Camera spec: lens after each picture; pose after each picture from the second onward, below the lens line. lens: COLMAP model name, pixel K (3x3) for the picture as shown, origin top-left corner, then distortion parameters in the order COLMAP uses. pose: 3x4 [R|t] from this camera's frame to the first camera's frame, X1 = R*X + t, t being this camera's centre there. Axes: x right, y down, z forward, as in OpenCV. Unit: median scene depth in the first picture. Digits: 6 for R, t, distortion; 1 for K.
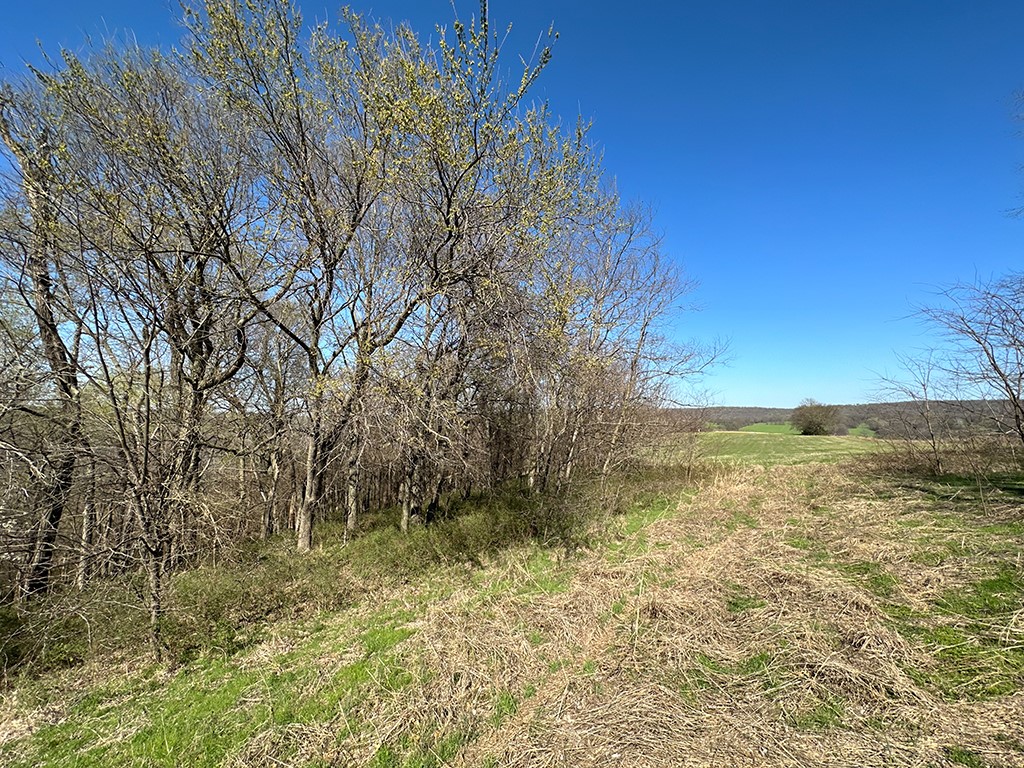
lens RADIAL K [[404.7, 0, 510.6], [0, 404.7, 384.2], [0, 0, 1]] dist [-0.002651, 0.000226]
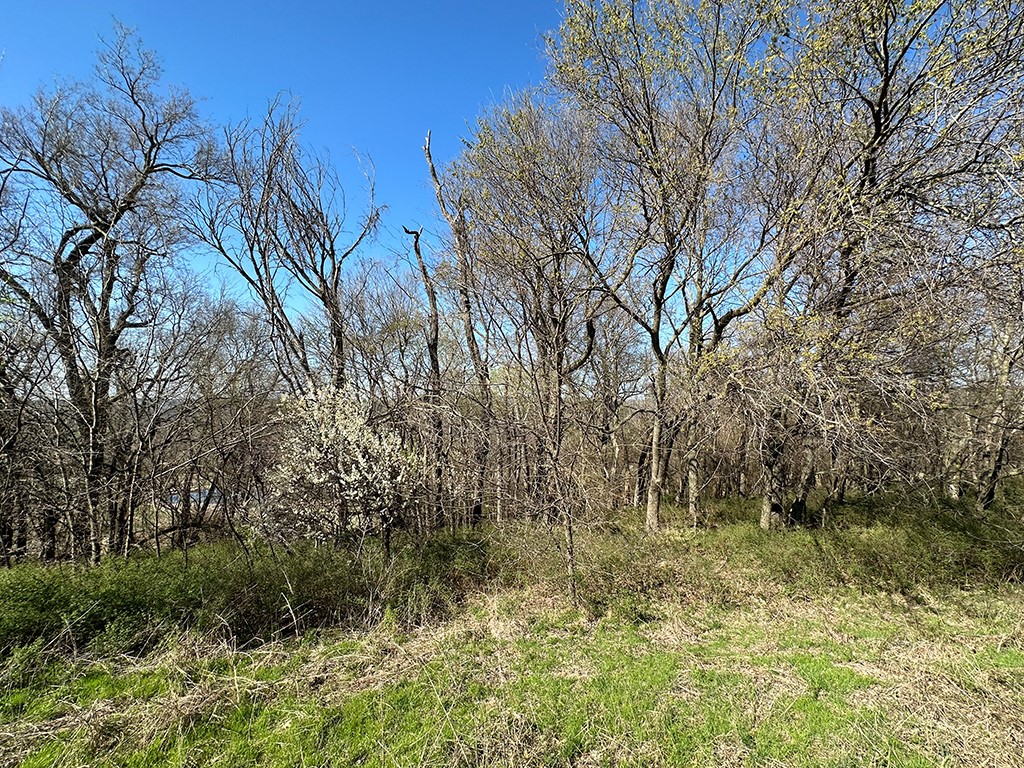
lens RADIAL K [[404.7, 0, 515.7], [0, 404.7, 384.8], [0, 0, 1]] dist [-0.002651, 0.000226]
pose [[0.756665, -0.031327, -0.653051, -0.109661], [0.057374, 0.998180, 0.018595, 0.010621], [0.651280, -0.051538, 0.757085, 0.022879]]
